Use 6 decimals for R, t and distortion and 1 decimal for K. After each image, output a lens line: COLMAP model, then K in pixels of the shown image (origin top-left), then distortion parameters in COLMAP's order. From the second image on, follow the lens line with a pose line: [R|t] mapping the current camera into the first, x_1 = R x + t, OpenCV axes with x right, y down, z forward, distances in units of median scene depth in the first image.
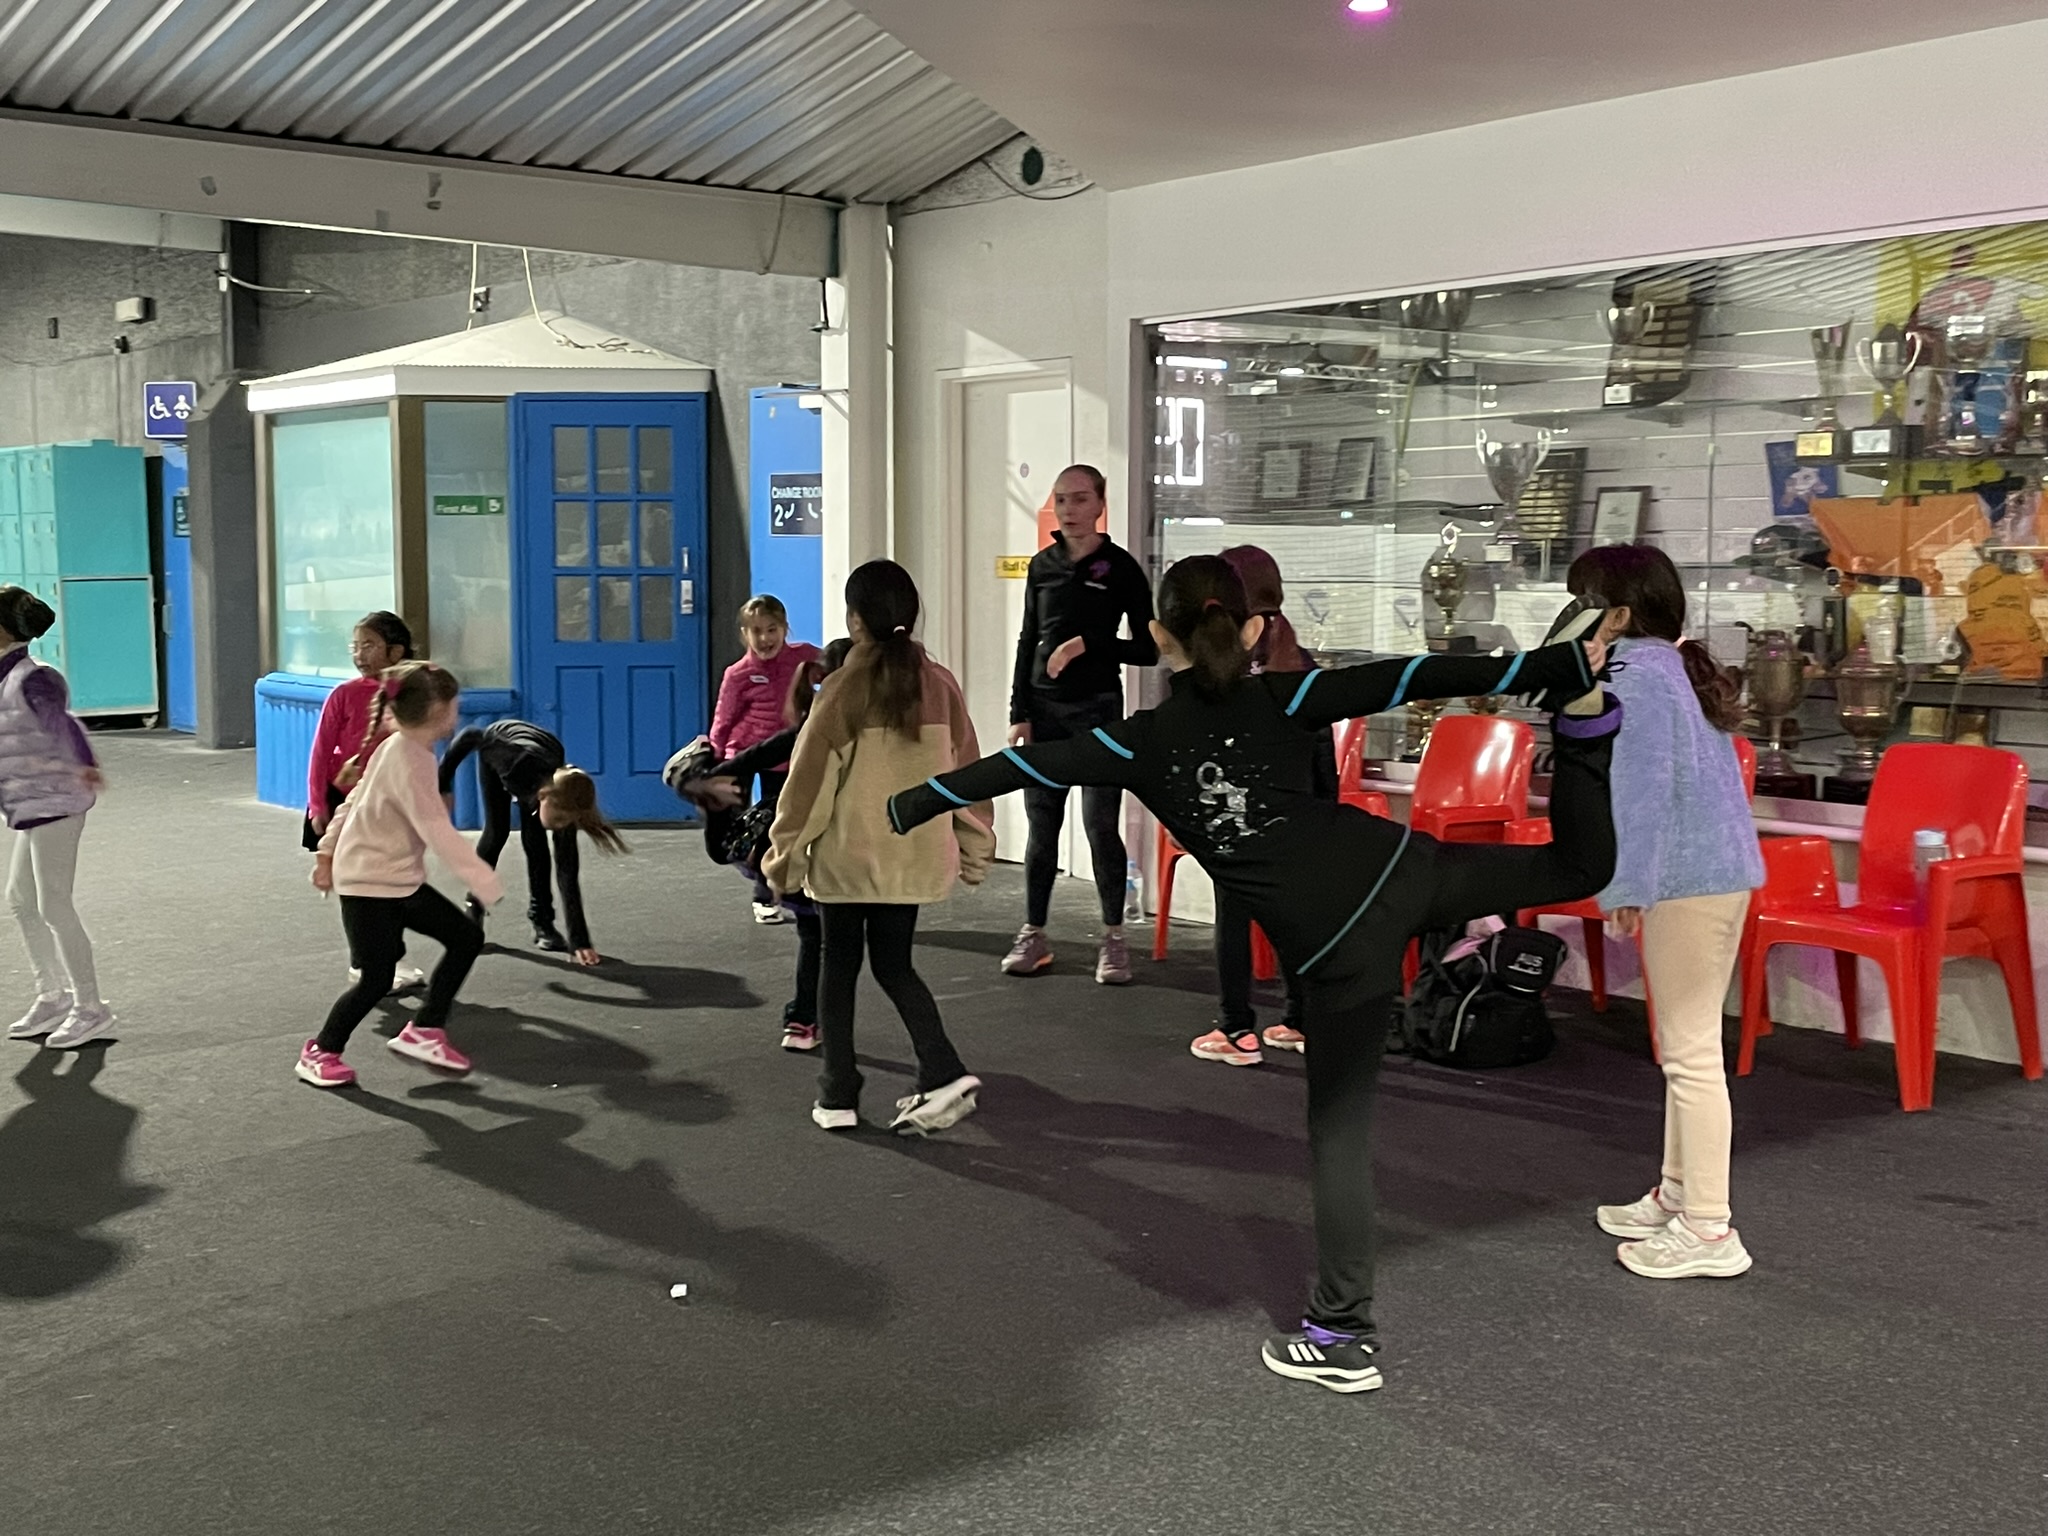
lens RADIAL K [[2401.2, 0, 1024.0], [0, 2401.2, 768.0], [0, 0, 1]] dist [0.074678, -0.065908]
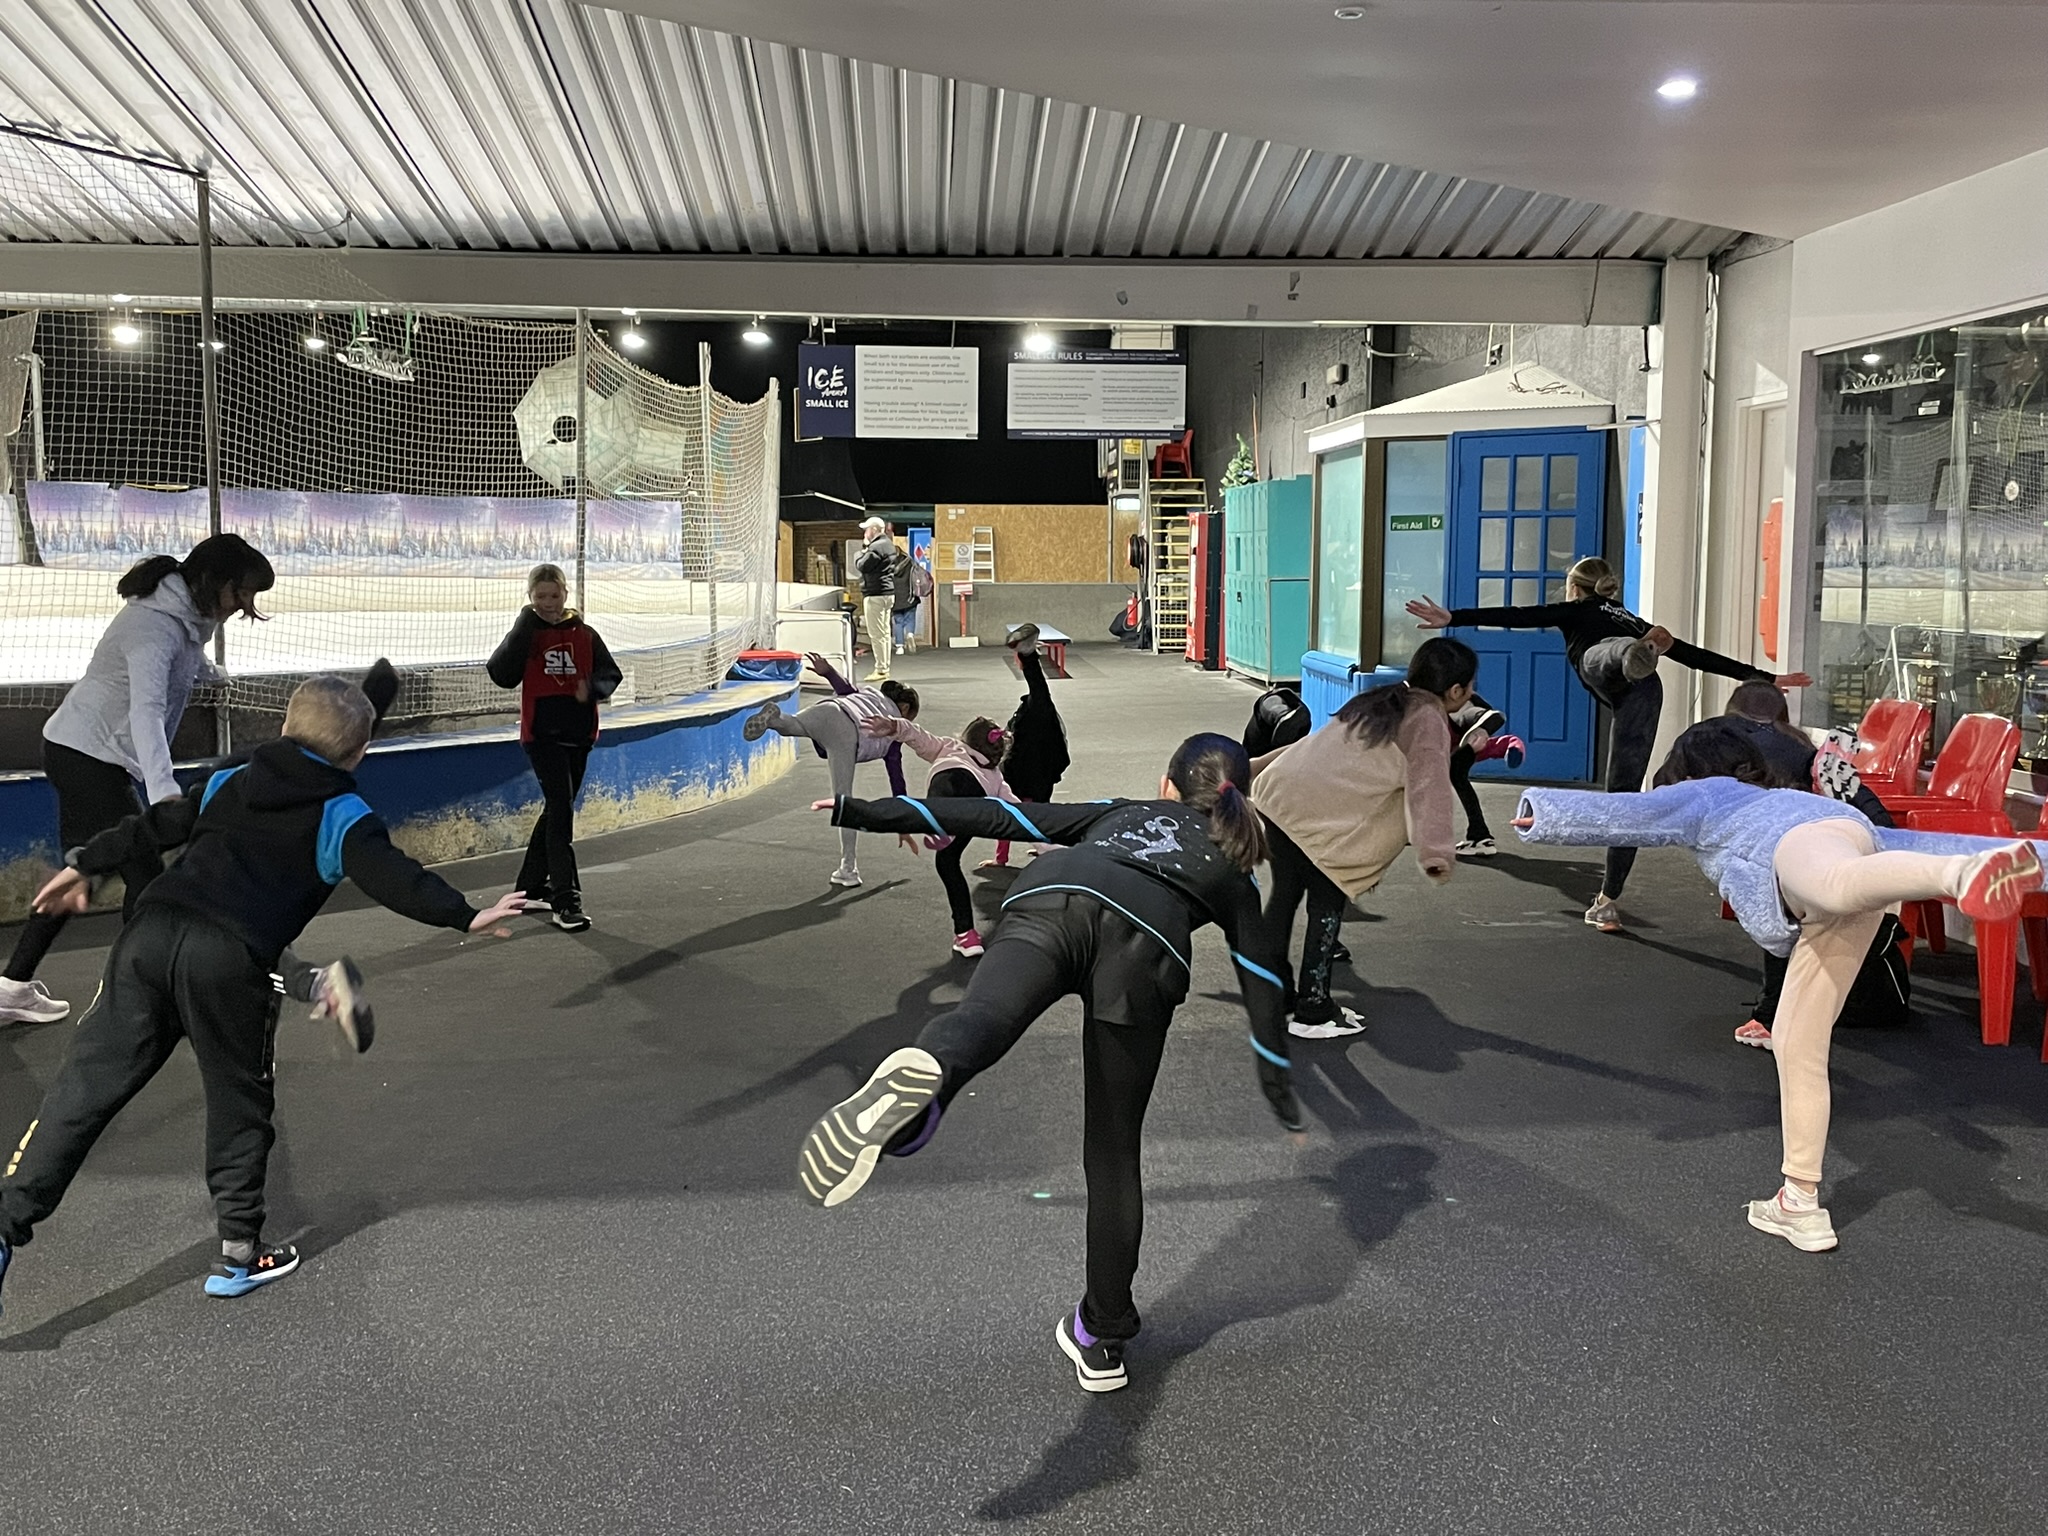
lens RADIAL K [[2014.3, 0, 1024.0], [0, 2014.3, 768.0], [0, 0, 1]] dist [0.082697, -0.013885]
pose [[0.813665, 0.063719, -0.577831, 0.275515], [-0.055425, 0.997950, 0.032001, -0.002545], [0.578685, 0.005988, 0.815529, 0.012788]]
